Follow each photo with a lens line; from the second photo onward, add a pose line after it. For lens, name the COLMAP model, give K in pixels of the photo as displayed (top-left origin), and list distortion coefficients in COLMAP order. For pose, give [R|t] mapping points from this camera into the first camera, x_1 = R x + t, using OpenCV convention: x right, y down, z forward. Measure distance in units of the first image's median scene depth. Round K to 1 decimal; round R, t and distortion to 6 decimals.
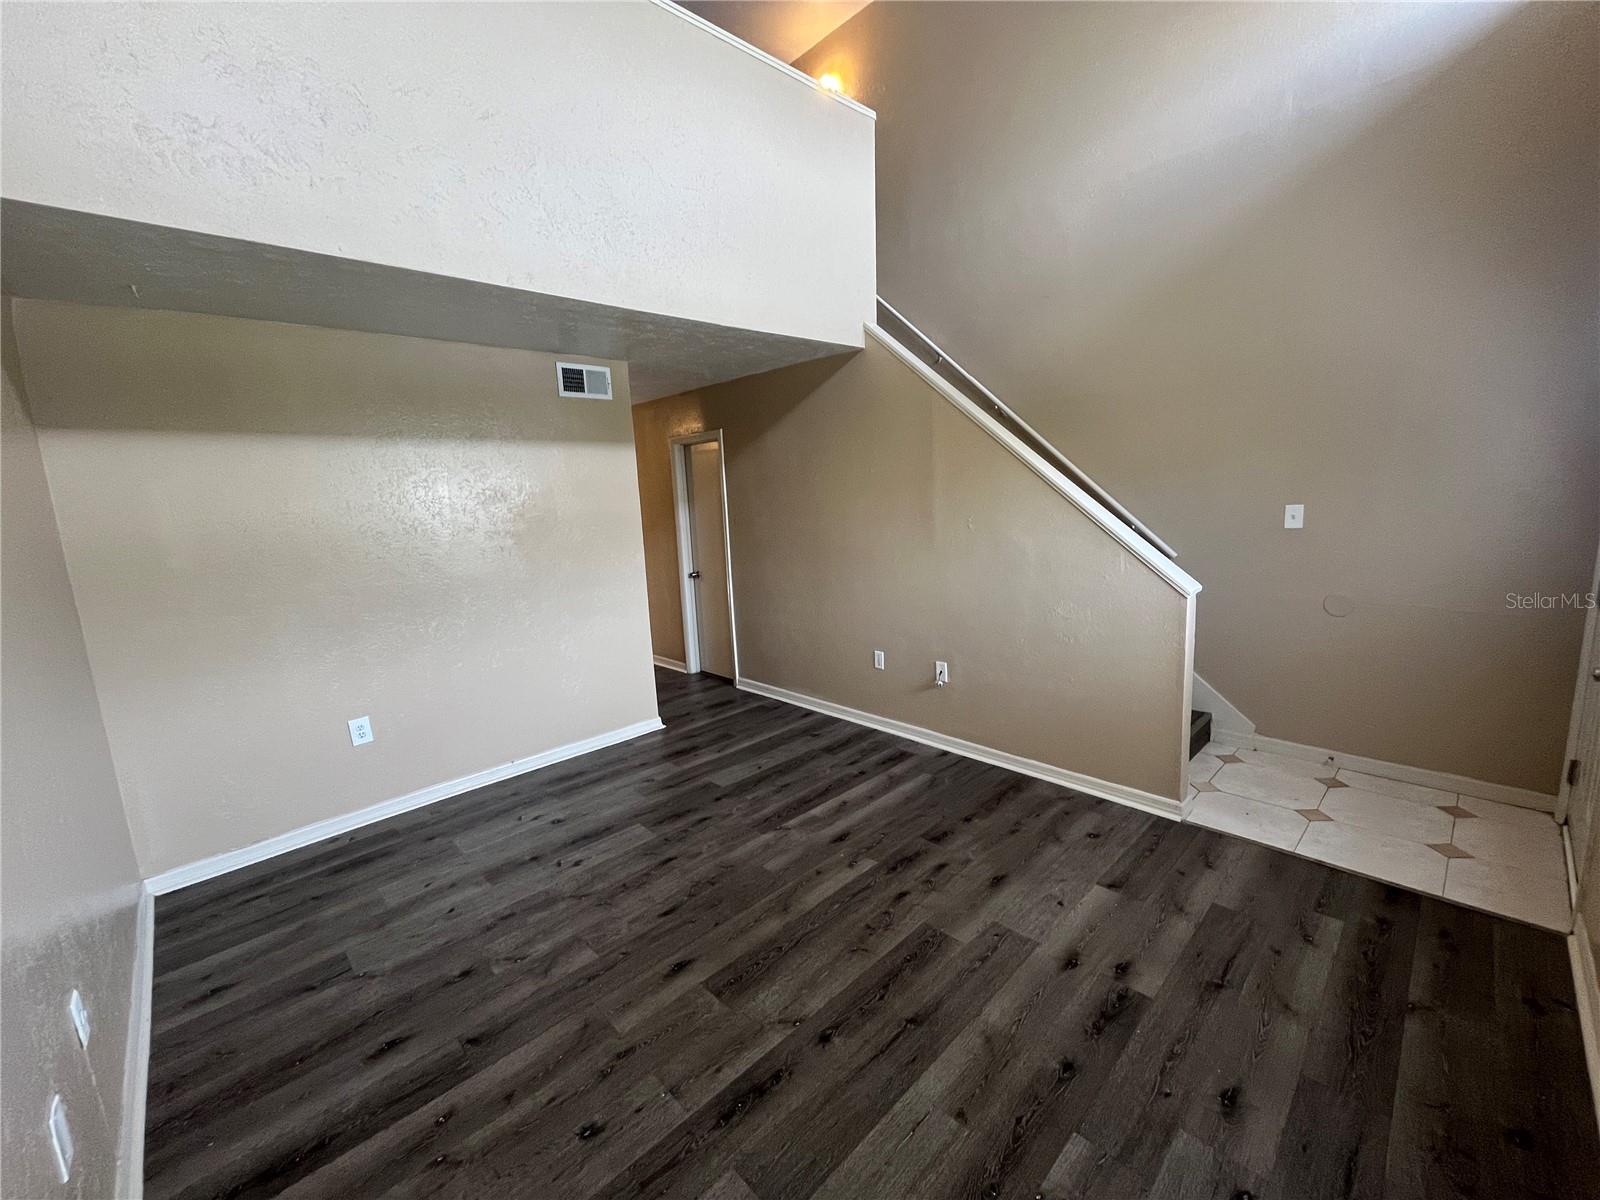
lens RADIAL K [[648.6, 0, 792.6], [0, 648.6, 599.5], [0, 0, 1]] dist [-0.003714, -0.000304]
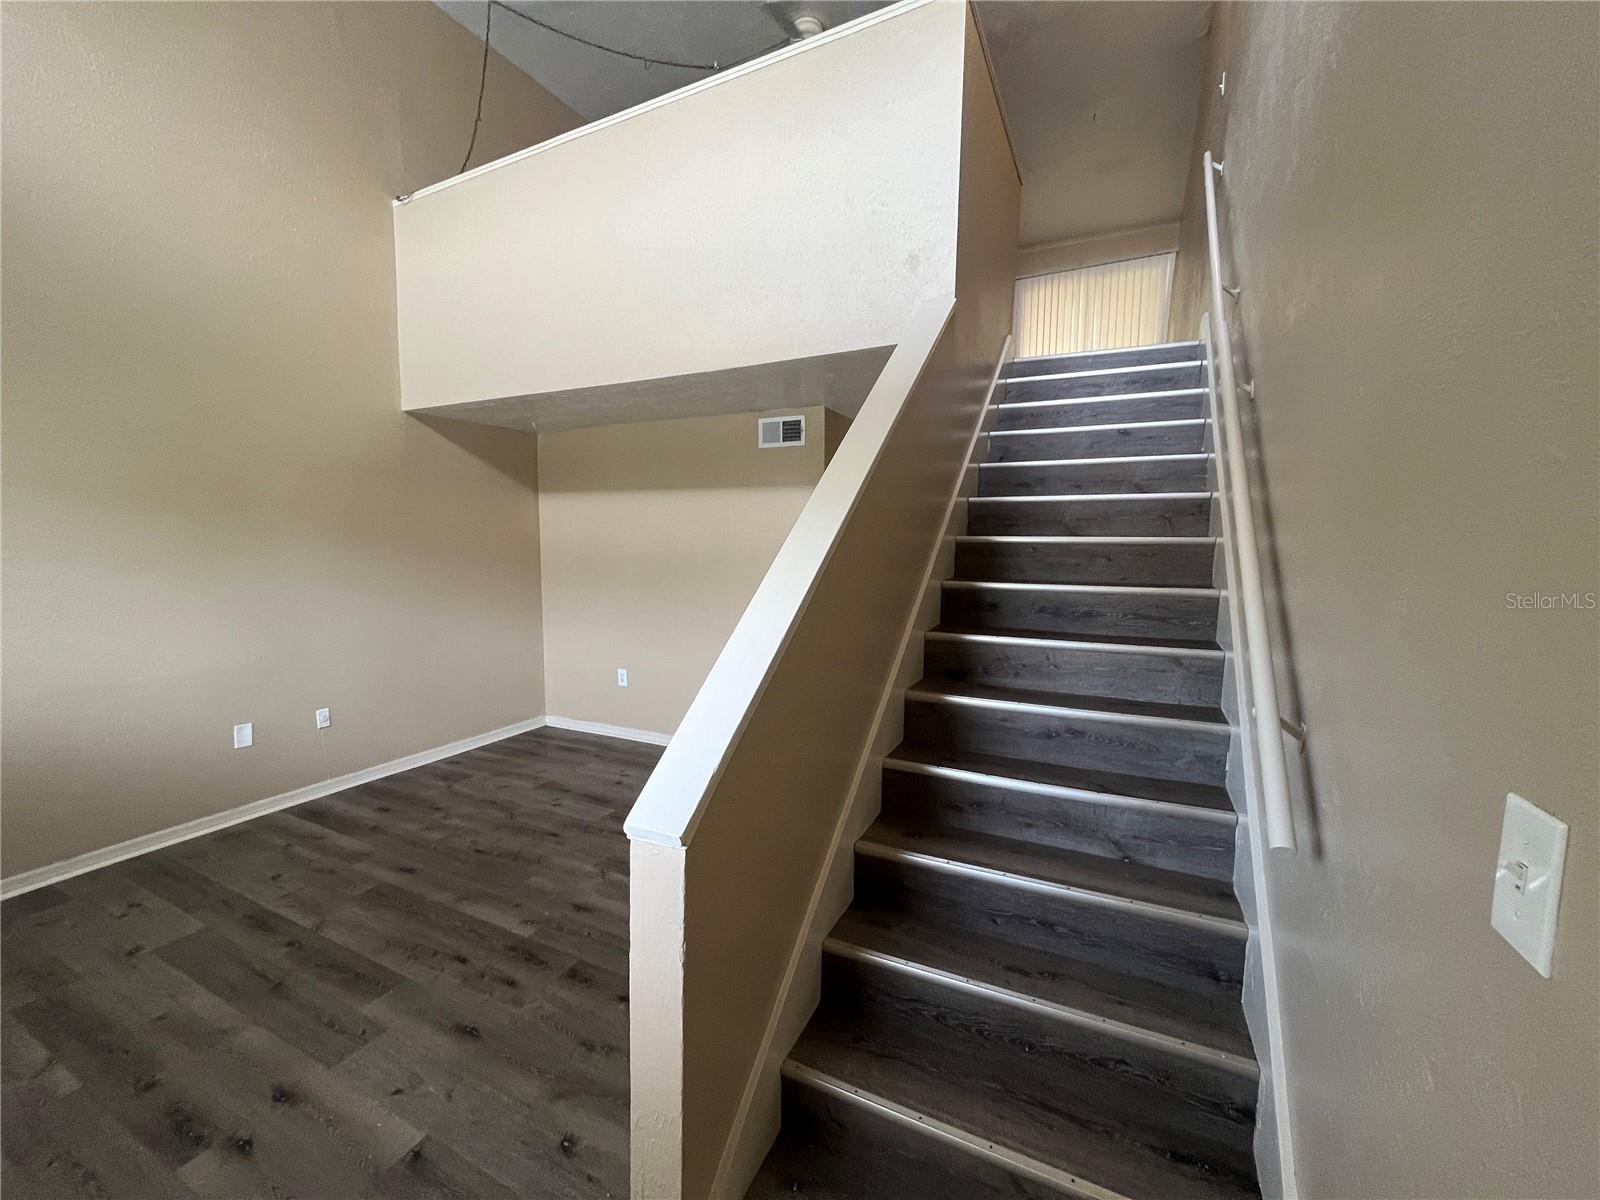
lens RADIAL K [[648.6, 0, 804.6], [0, 648.6, 602.4], [0, 0, 1]] dist [-0.003714, -0.000304]
pose [[0.334136, 0.143573, -0.931526, 1.235735], [-0.176653, 0.980355, 0.087734, -0.257153], [0.925822, 0.135242, 0.352934, 1.126888]]
